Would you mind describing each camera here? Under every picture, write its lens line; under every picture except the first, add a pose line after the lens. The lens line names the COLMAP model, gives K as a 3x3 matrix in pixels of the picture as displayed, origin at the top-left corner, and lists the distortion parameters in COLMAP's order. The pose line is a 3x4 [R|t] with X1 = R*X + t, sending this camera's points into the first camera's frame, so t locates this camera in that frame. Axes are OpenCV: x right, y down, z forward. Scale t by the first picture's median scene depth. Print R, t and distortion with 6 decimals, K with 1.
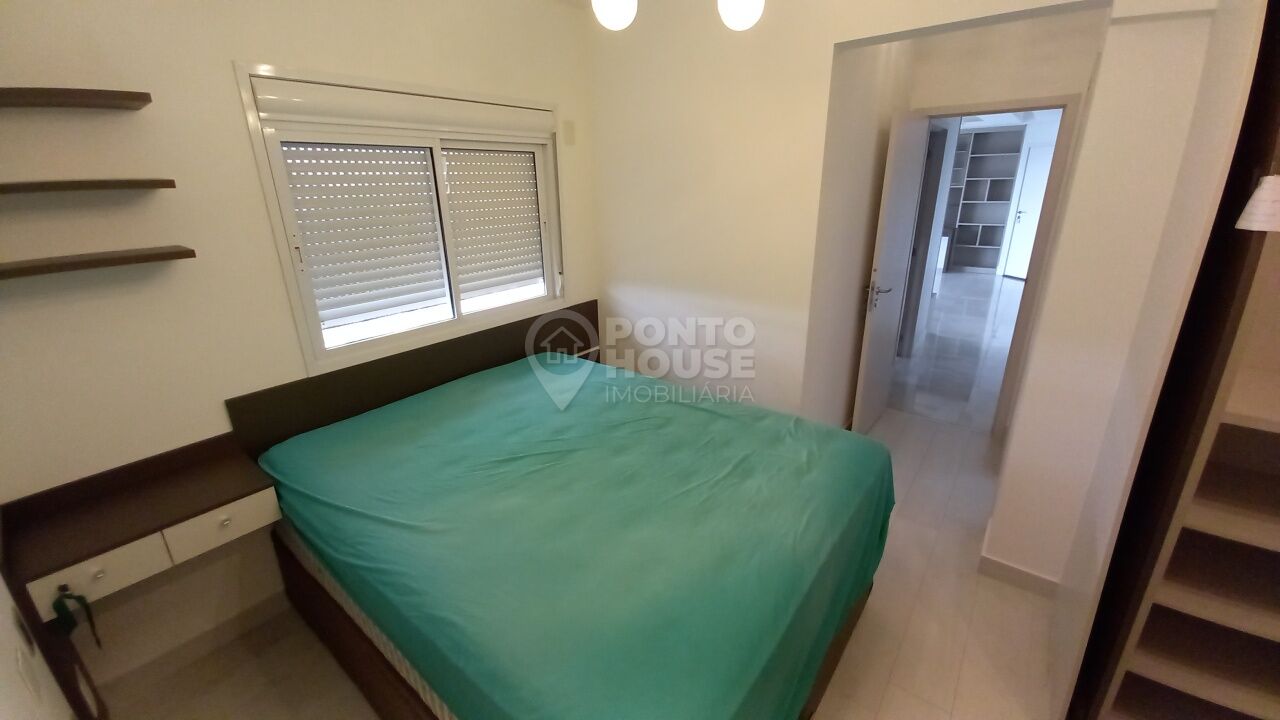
lens RADIAL K [[499.3, 0, 638.4], [0, 499.3, 350.5], [0, 0, 1]] dist [0.000908, -0.000065]
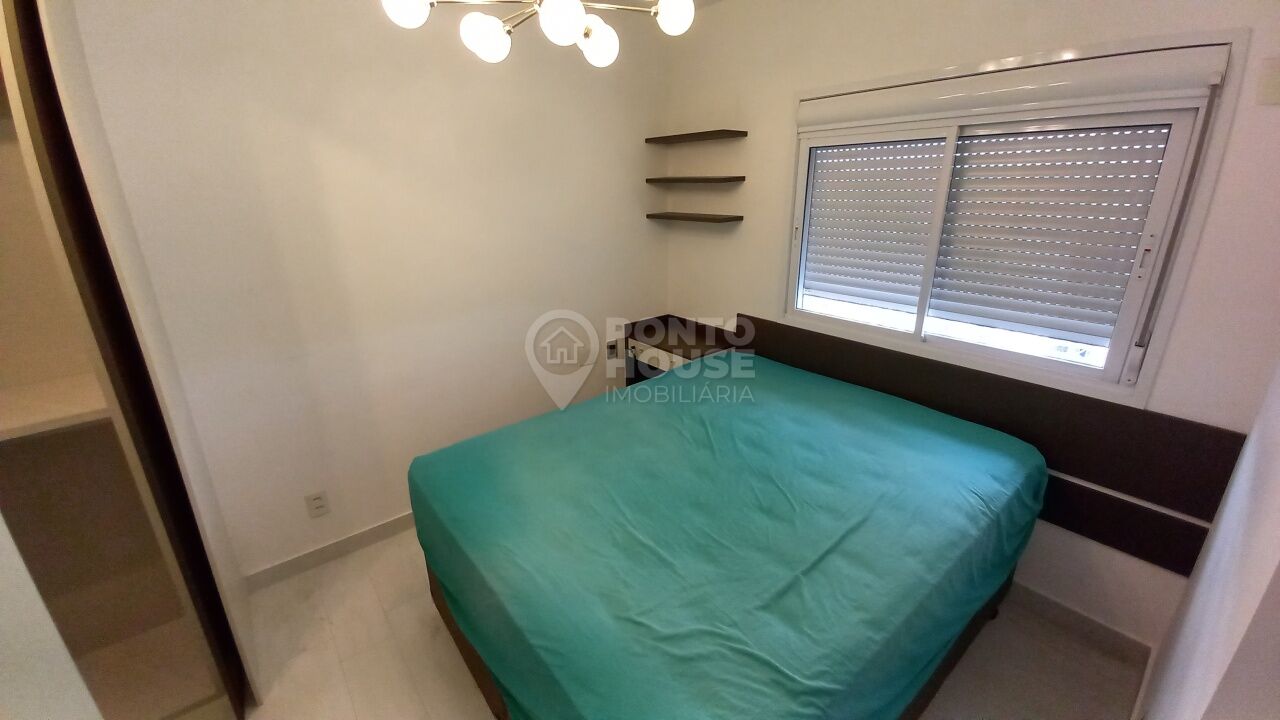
lens RADIAL K [[512.3, 0, 640.0], [0, 512.3, 360.0], [0, 0, 1]] dist [-0.022125, -0.000118]
pose [[-0.233778, 0.339873, -0.910952, 0.627702], [-0.288207, 0.870584, 0.398774, -0.262316], [0.928593, 0.355767, -0.105569, 0.722273]]
